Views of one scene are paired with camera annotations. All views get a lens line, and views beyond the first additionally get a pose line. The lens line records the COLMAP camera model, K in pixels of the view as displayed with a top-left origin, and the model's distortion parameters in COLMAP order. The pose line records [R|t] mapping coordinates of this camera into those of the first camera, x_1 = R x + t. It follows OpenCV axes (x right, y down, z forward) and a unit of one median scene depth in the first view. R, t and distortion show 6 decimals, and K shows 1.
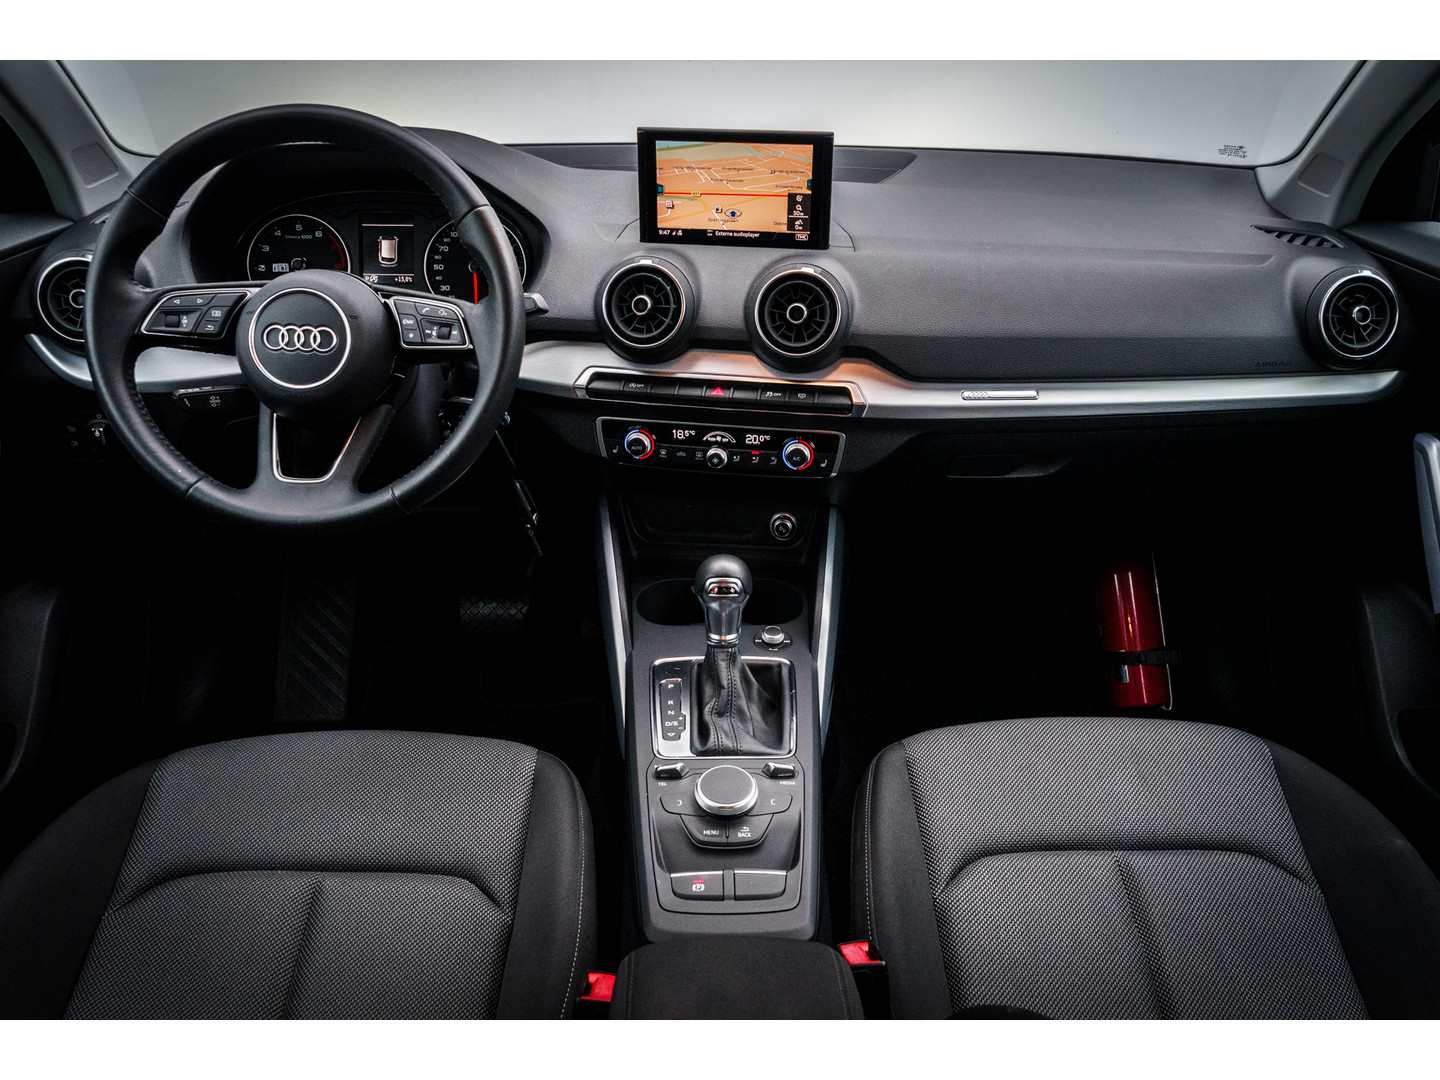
lens RADIAL K [[1084.7, 0, 724.9], [0, 1084.7, 530.2], [0, 0, 1]] dist [0.030132, -0.001514]
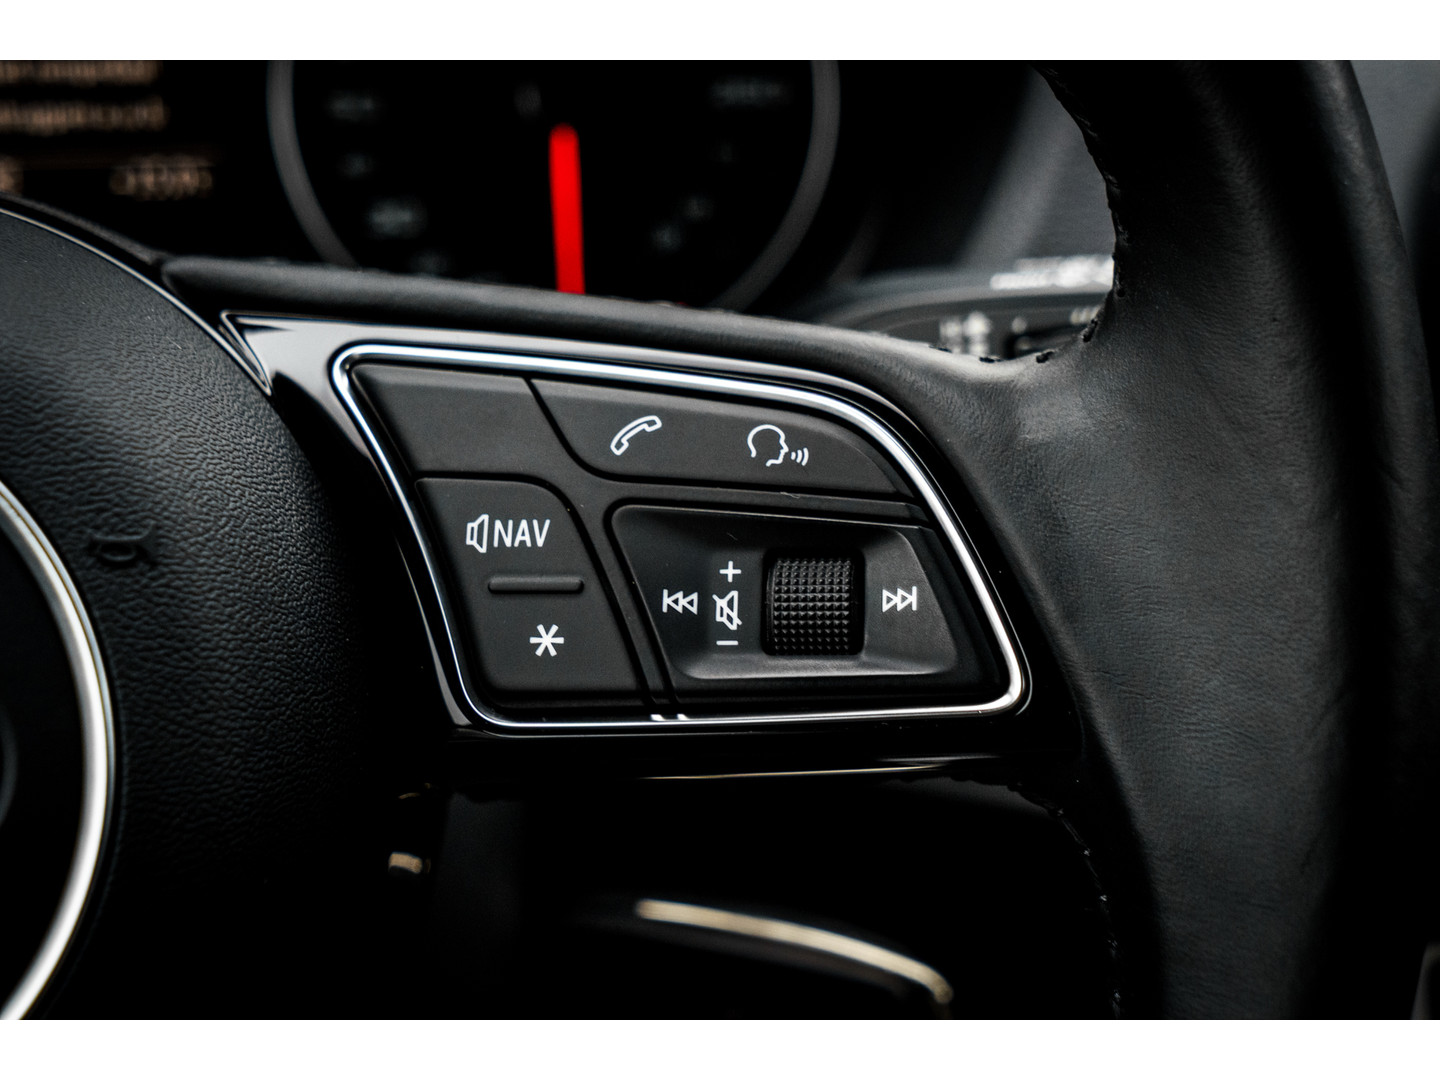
lens RADIAL K [[2543.1, 0, 717.7], [0, 2543.1, 538.1], [0, 0, 1]] dist [-0.056829, 0.000000]
pose [[0.995569, -0.073105, 0.059135, -0.285049], [0.076042, 0.995898, -0.049031, -0.174642], [-0.055308, 0.053311, 0.997045, 0.696617]]
